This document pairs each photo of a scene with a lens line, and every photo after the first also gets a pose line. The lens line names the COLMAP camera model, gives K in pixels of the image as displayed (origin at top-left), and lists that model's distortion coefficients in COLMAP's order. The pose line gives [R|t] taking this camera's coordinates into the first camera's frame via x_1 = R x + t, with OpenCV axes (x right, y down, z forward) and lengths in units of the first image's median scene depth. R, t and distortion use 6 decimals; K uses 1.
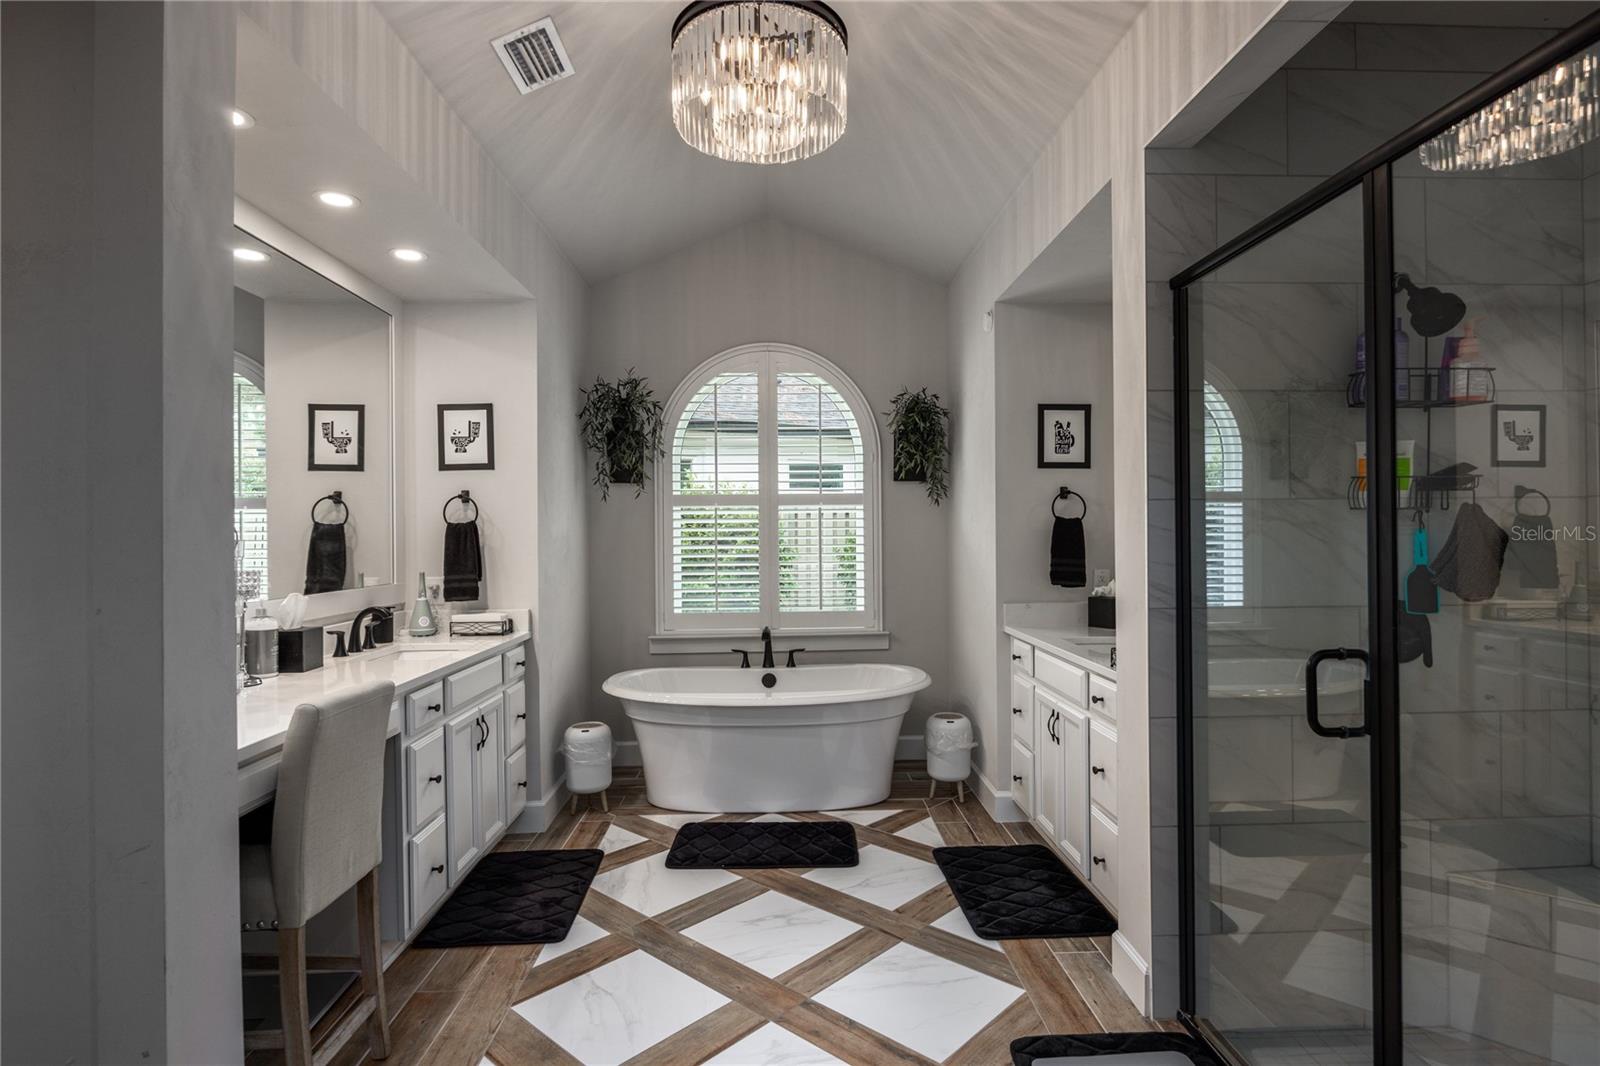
lens RADIAL K [[832.0, 0, 801.3], [0, 832.0, 530.0], [0, 0, 1]] dist [-0.005290, -0.000849]
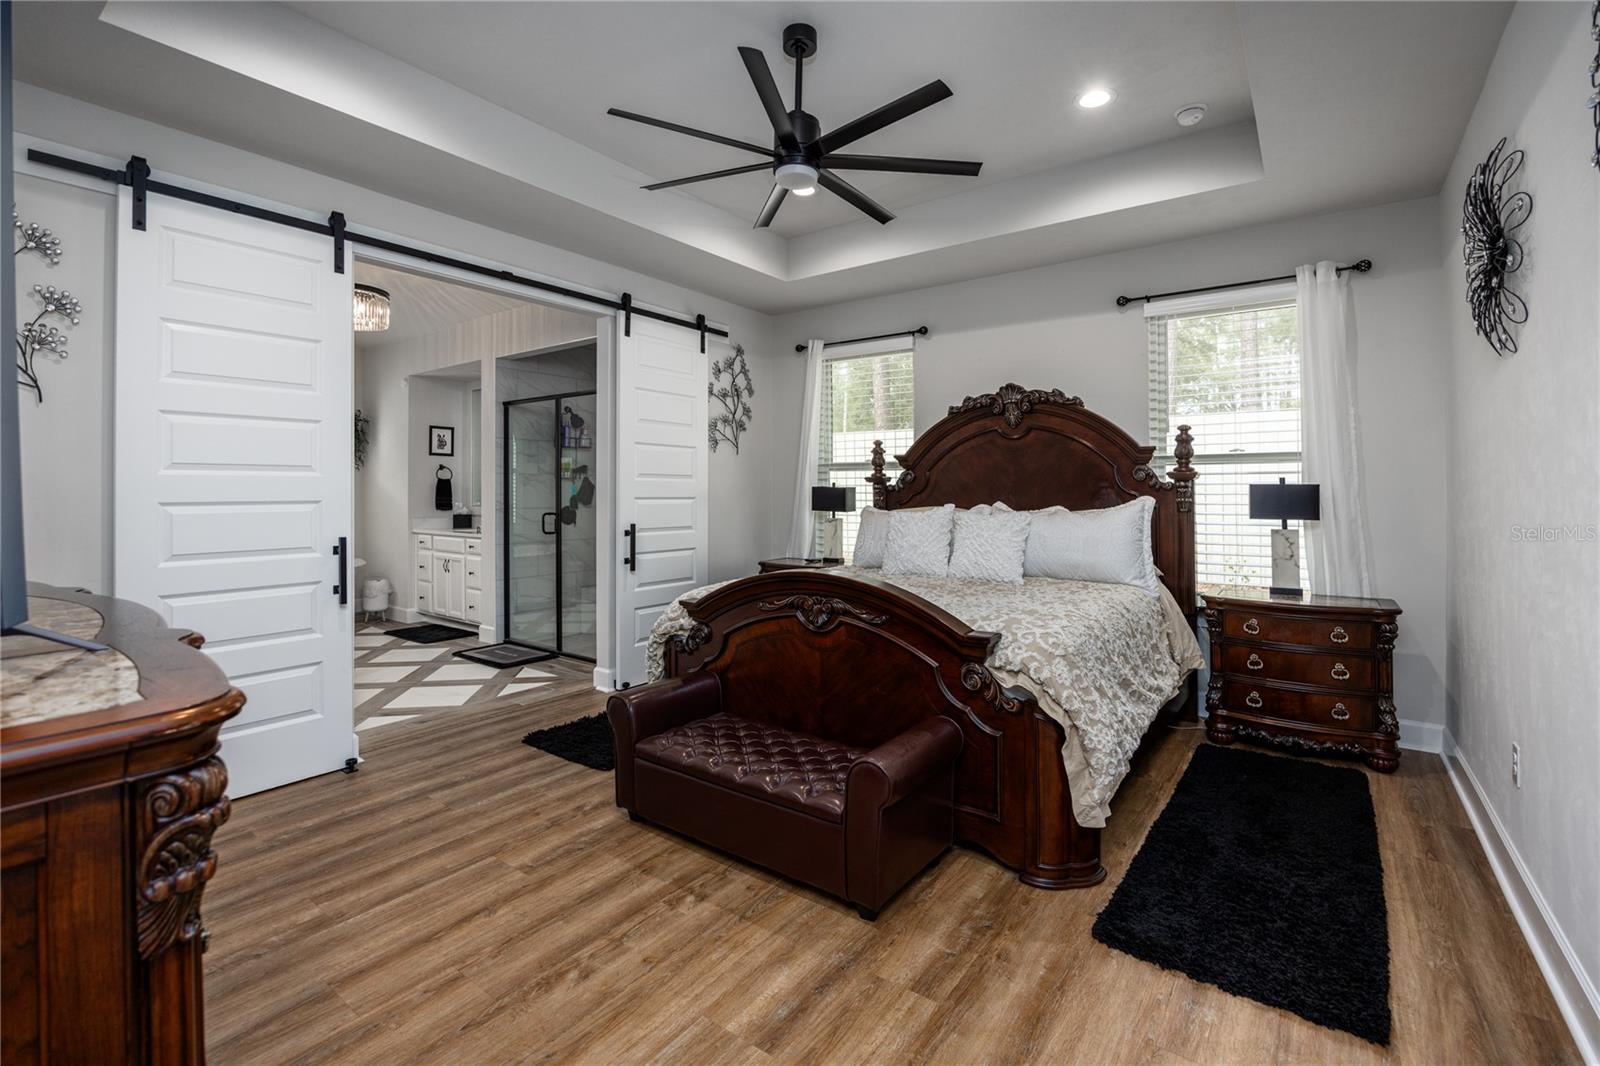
lens RADIAL K [[707.9, 0, 806.7], [0, 707.9, 488.1], [0, 0, 1]] dist [-0.012379, 0.000587]
pose [[0.620783, 0.008941, 0.783931, -0.548603], [-0.006802, 0.999959, -0.006018, 0.014955], [-0.783953, -0.001597, 0.620818, -0.913711]]
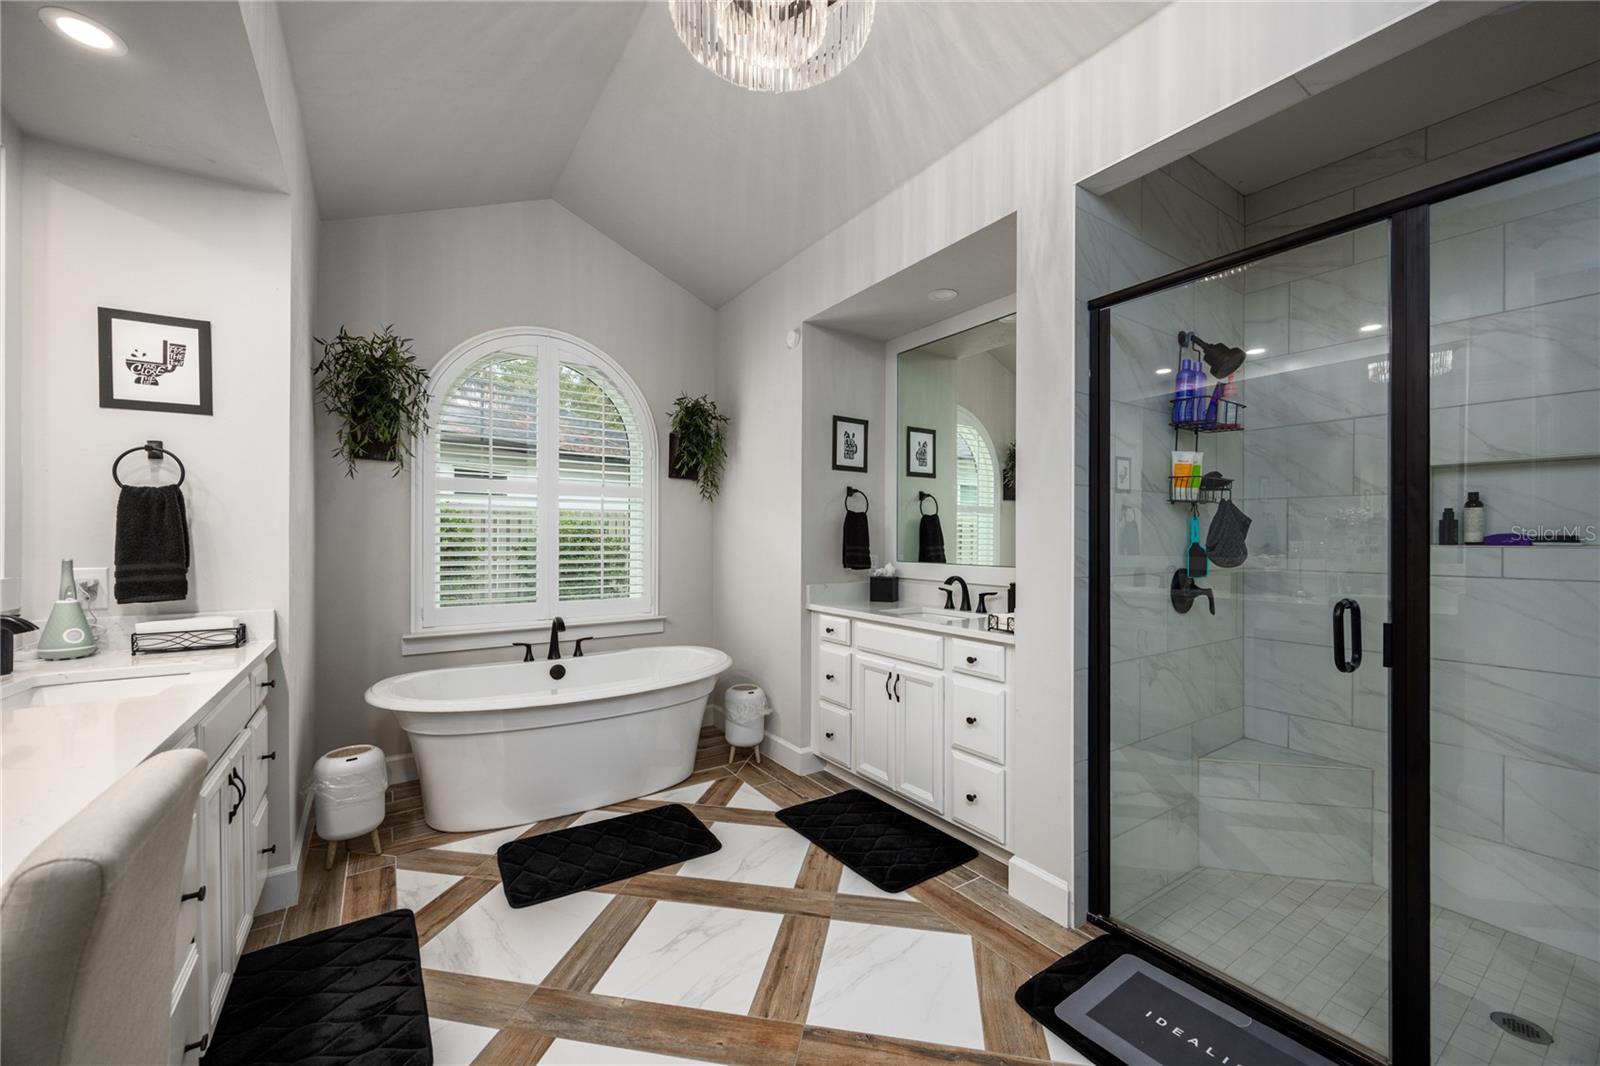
lens RADIAL K [[621.1, 0, 805.8], [0, 621.1, 539.4], [0, 0, 1]] dist [0.001089, -0.000046]
pose [[0.845136, 0.011358, 0.534431, -0.223713], [-0.011886, 0.999926, -0.002454, 0.028662], [-0.534419, -0.004279, 0.845209, 0.279214]]
